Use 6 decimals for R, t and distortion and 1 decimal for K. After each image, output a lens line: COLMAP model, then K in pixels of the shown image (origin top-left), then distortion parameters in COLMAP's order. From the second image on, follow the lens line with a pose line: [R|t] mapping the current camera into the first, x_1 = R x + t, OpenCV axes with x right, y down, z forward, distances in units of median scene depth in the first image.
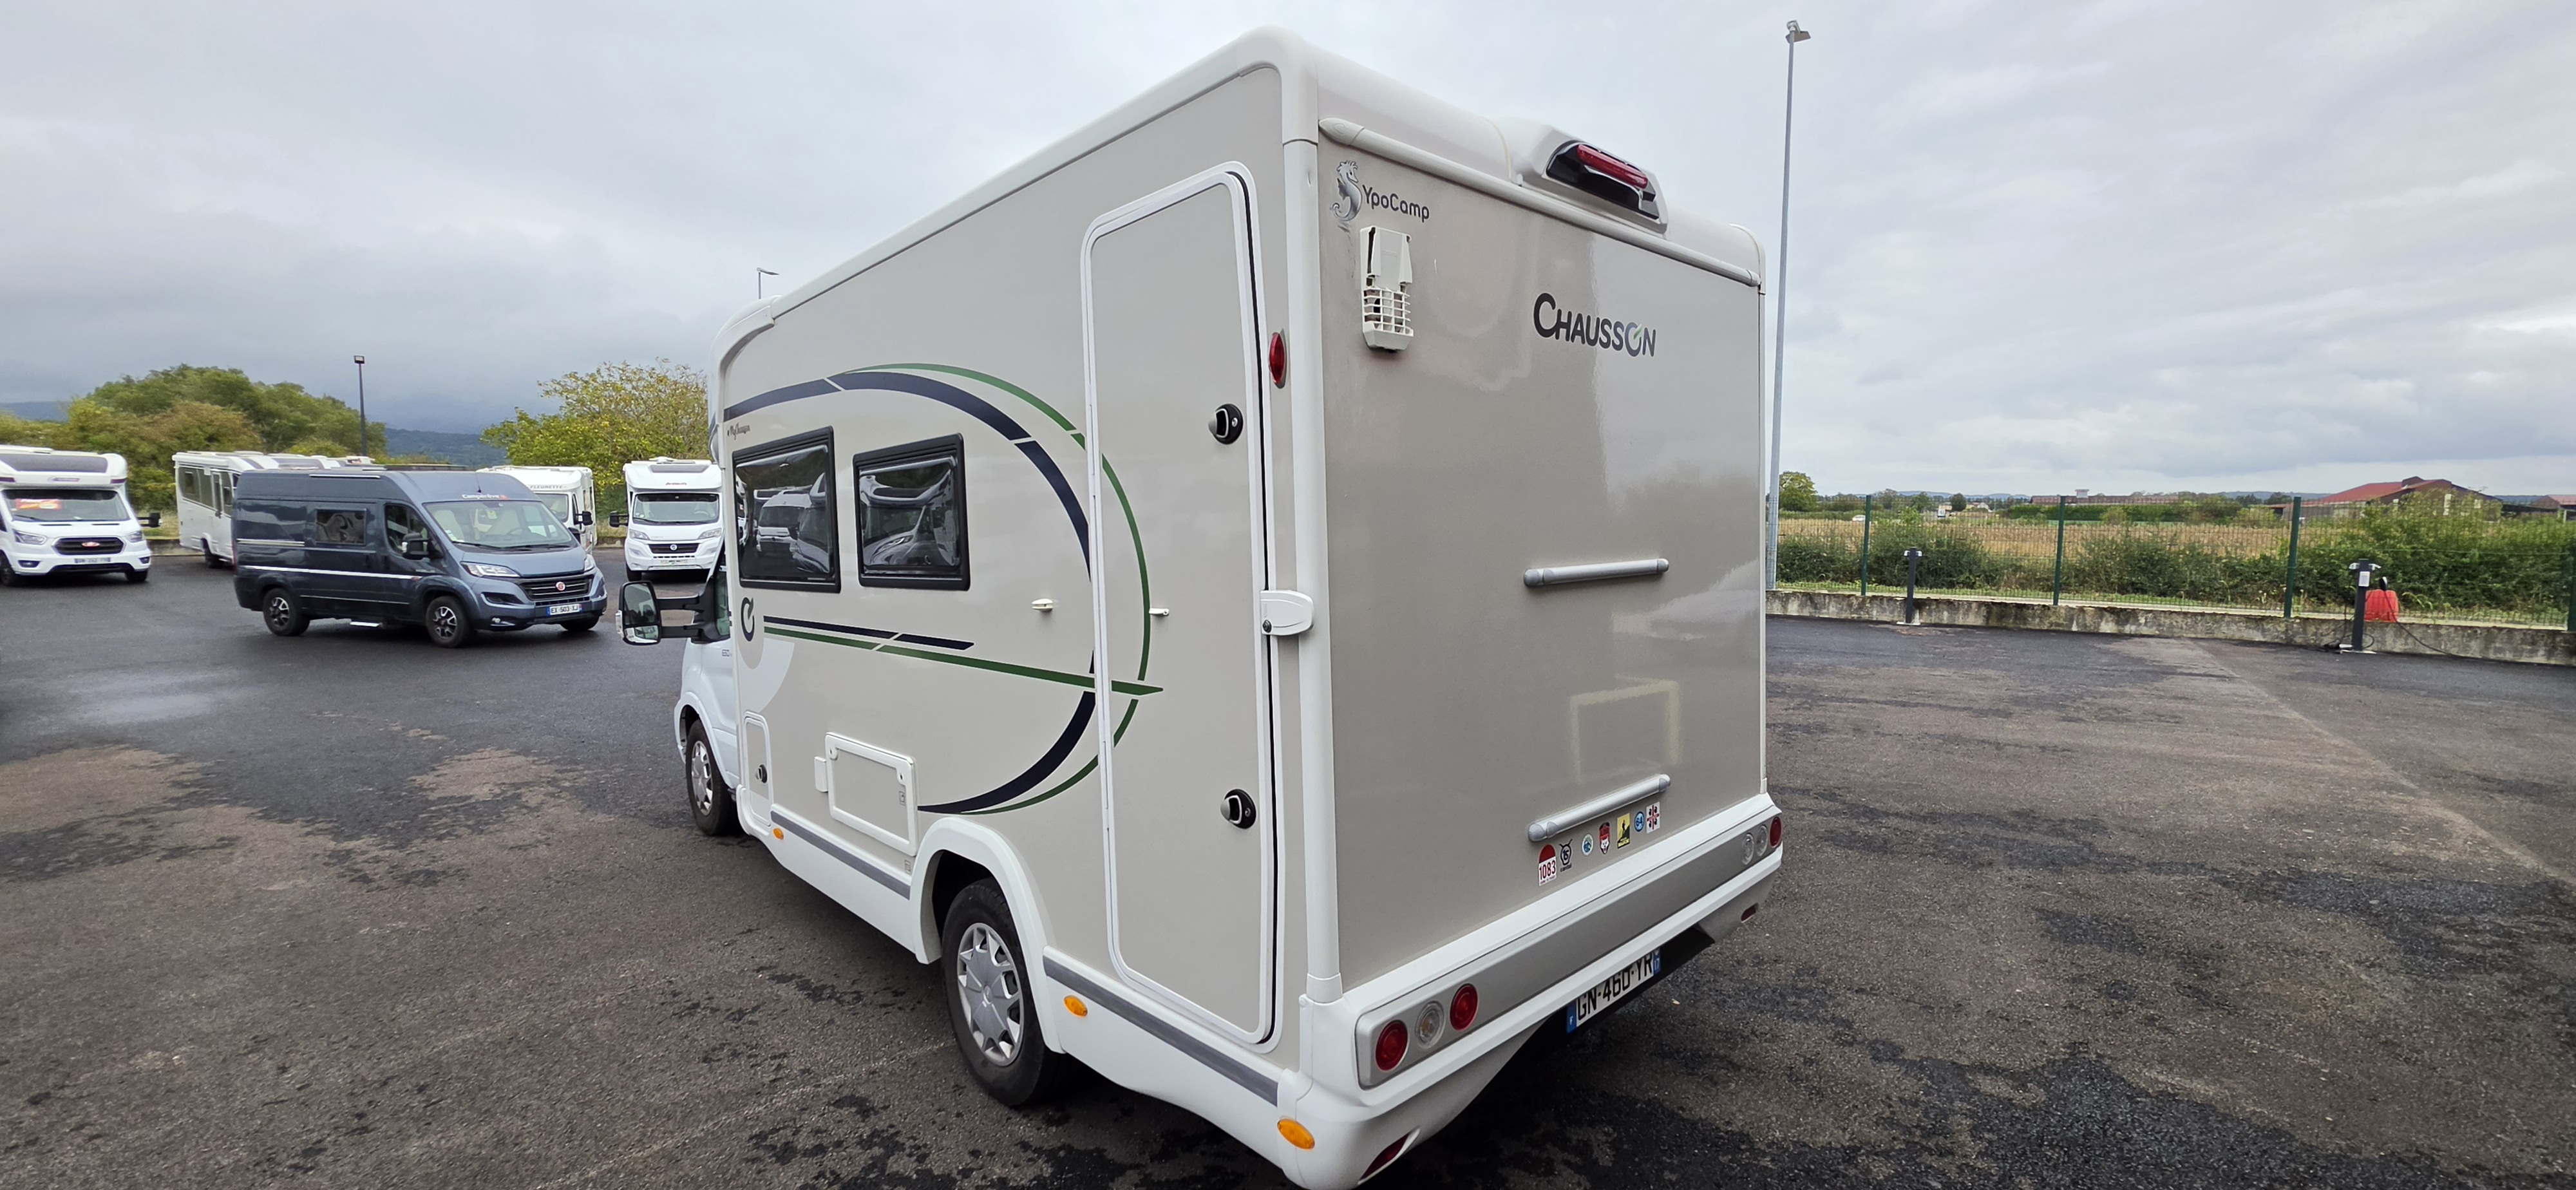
lens RADIAL K [[1028.5, 0, 1288.0], [0, 1028.5, 595.0], [0, 0, 1]] dist [0.000456, 0.000487]
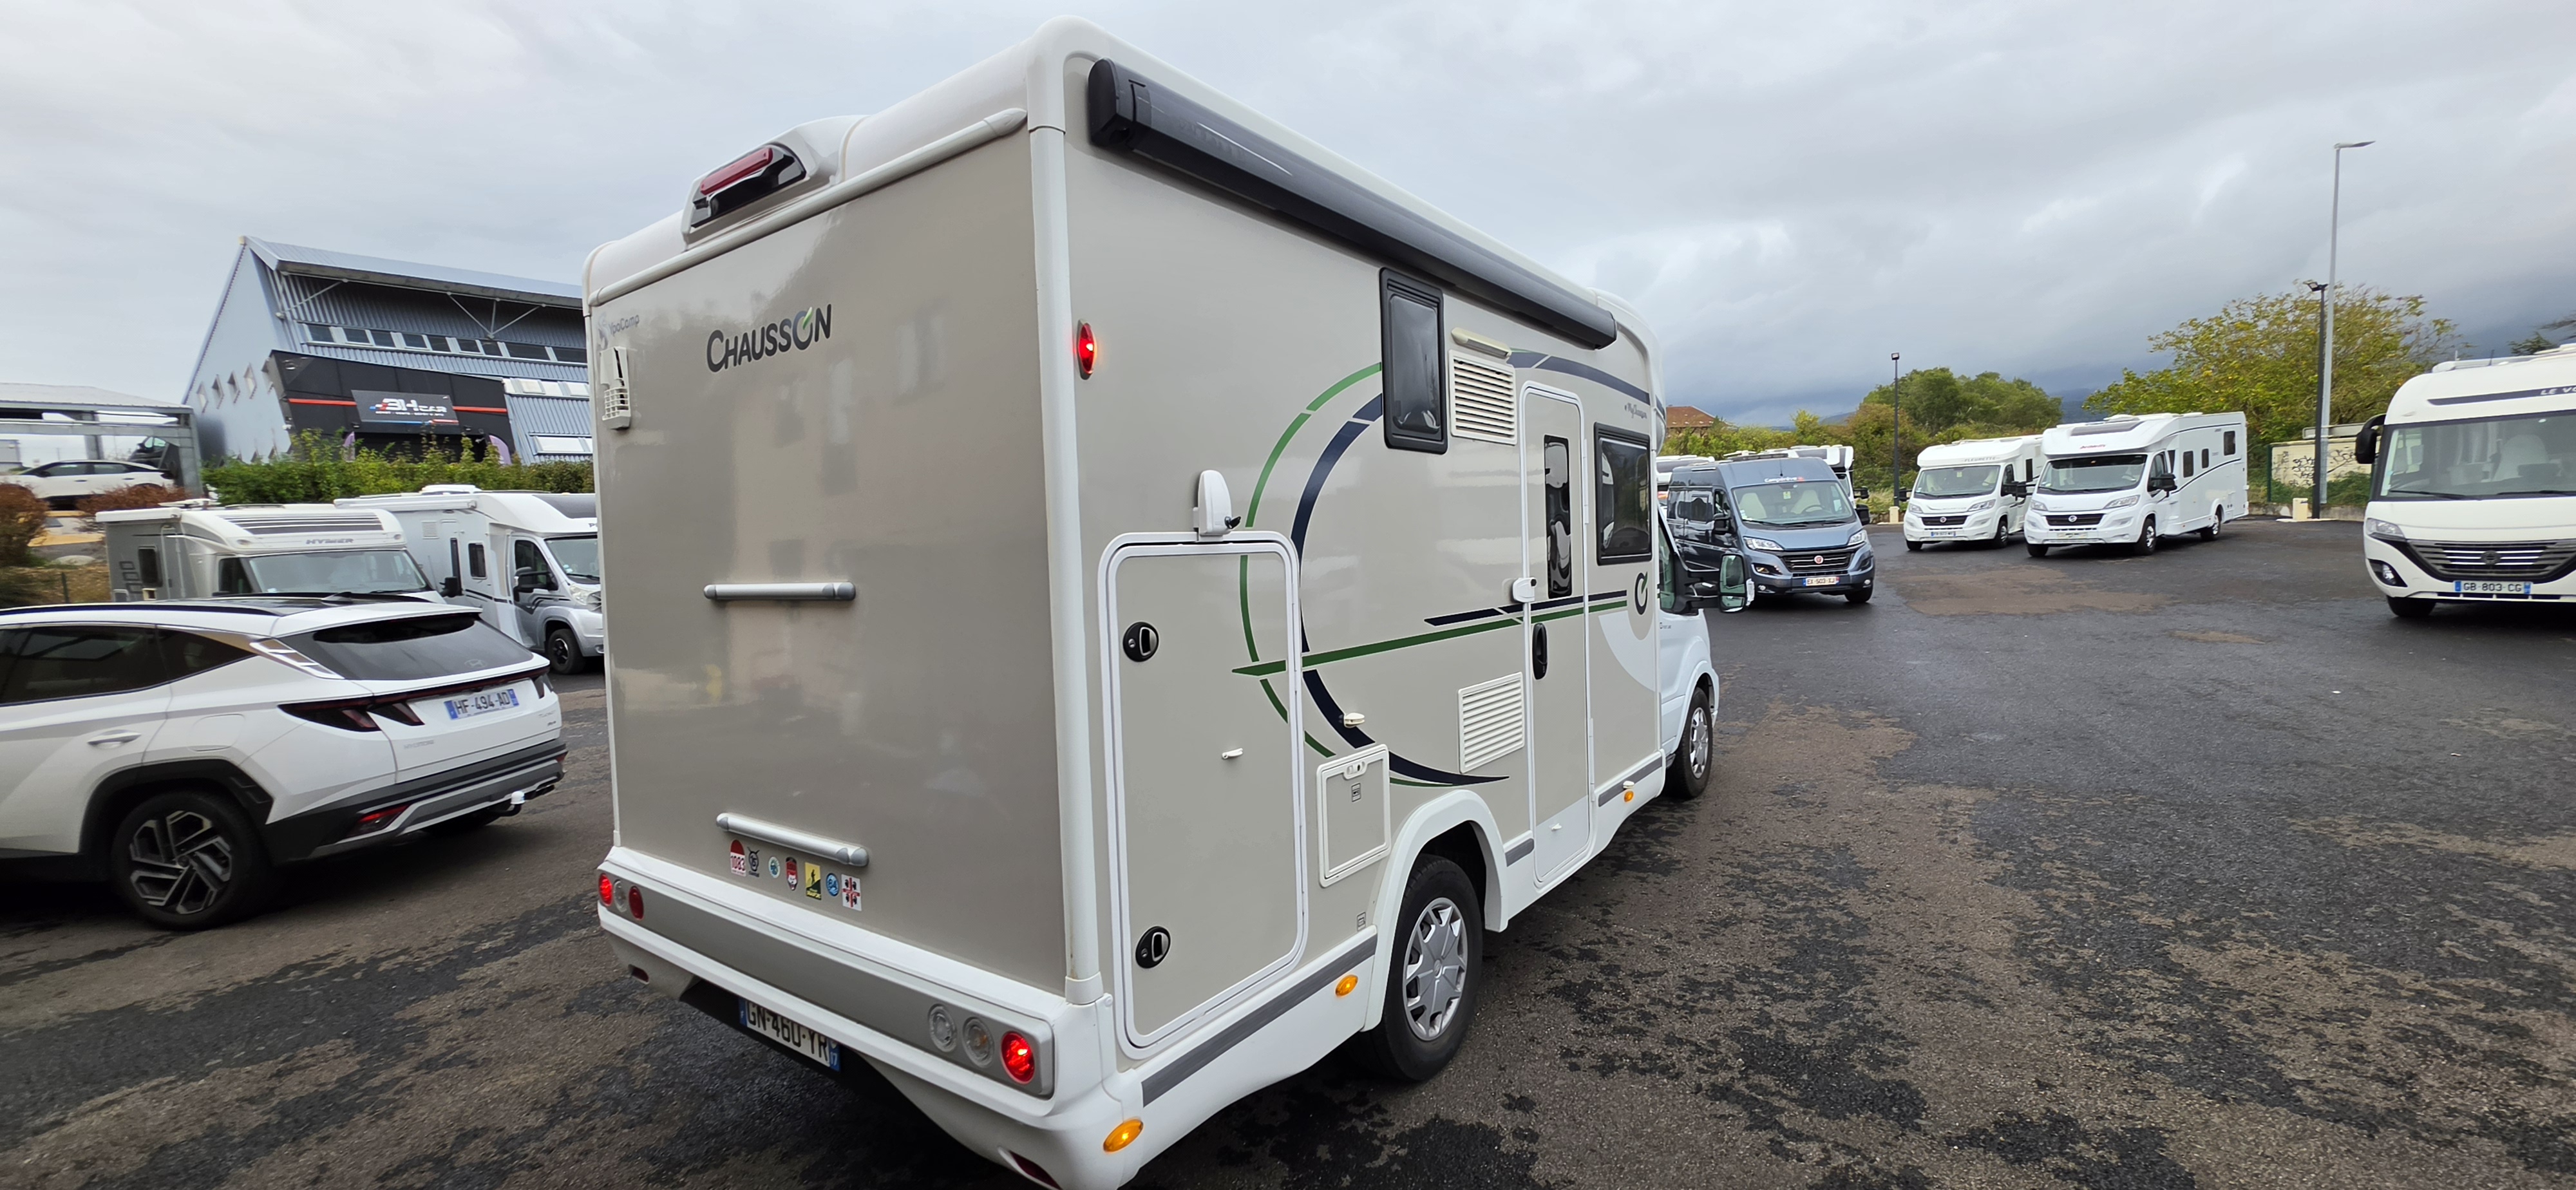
lens RADIAL K [[1028.5, 0, 1288.0], [0, 1028.5, 595.0], [0, 0, 1]] dist [0.000456, 0.000487]
pose [[0.178412, 0.062289, -0.981982, 0.358459], [-0.029714, 0.997880, 0.057899, -0.024233], [0.983507, 0.018849, 0.179884, 0.350249]]
